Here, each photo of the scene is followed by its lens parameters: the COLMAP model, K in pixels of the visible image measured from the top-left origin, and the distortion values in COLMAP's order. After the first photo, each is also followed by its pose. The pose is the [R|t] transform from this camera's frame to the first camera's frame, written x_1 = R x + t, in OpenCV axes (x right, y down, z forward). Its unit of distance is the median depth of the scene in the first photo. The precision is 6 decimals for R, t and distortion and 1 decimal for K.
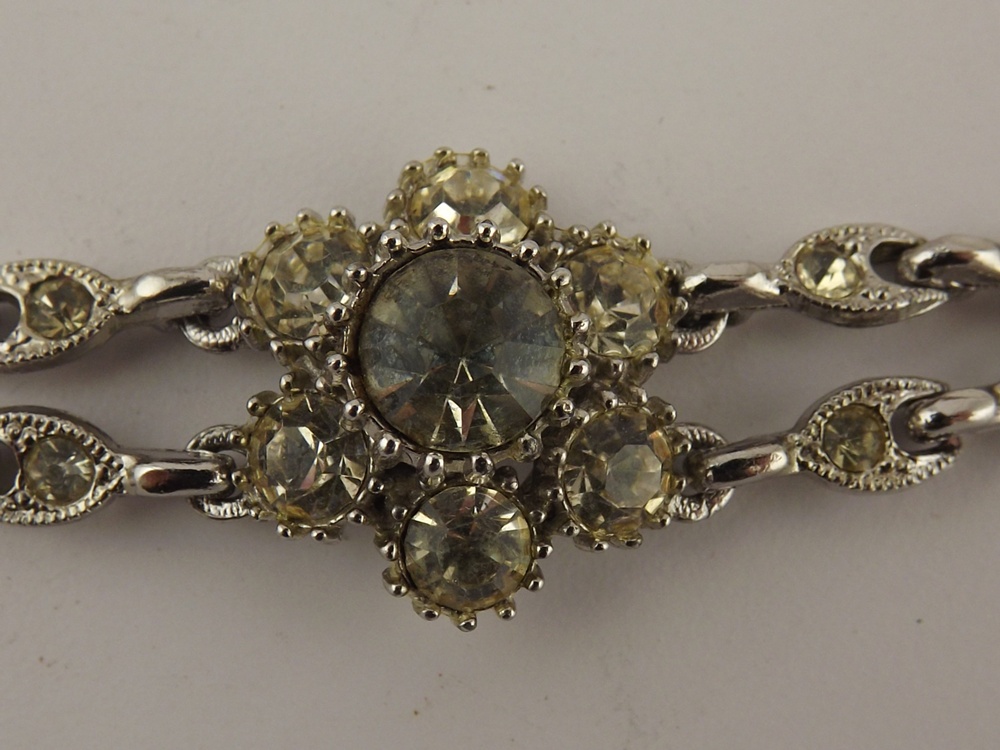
lens RADIAL K [[706.2, 0, 500.6], [0, 706.2, 372.4], [0, 0, 1]] dist [-0.029791, -0.000956]
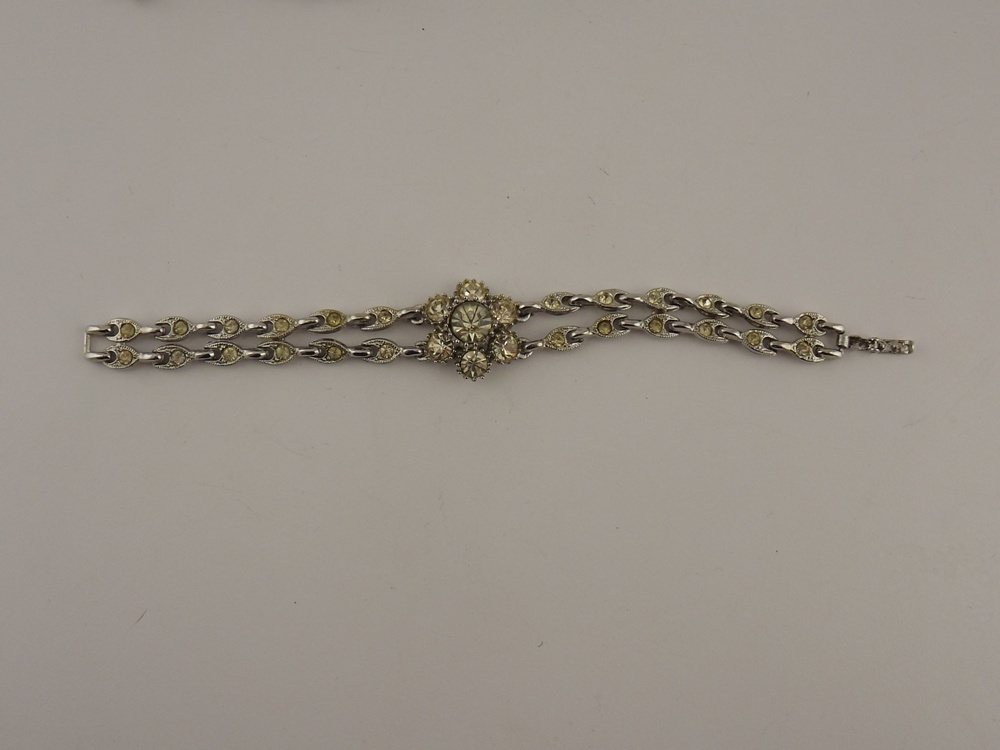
lens RADIAL K [[706.2, 0, 499.6], [0, 706.2, 375.9], [0, 0, 1]] dist [-0.029791, -0.000956]
pose [[0.999091, -0.032590, -0.027484, 0.243663], [0.031975, 0.999235, -0.022520, 0.420884], [0.028197, 0.021621, 0.999369, -3.588469]]
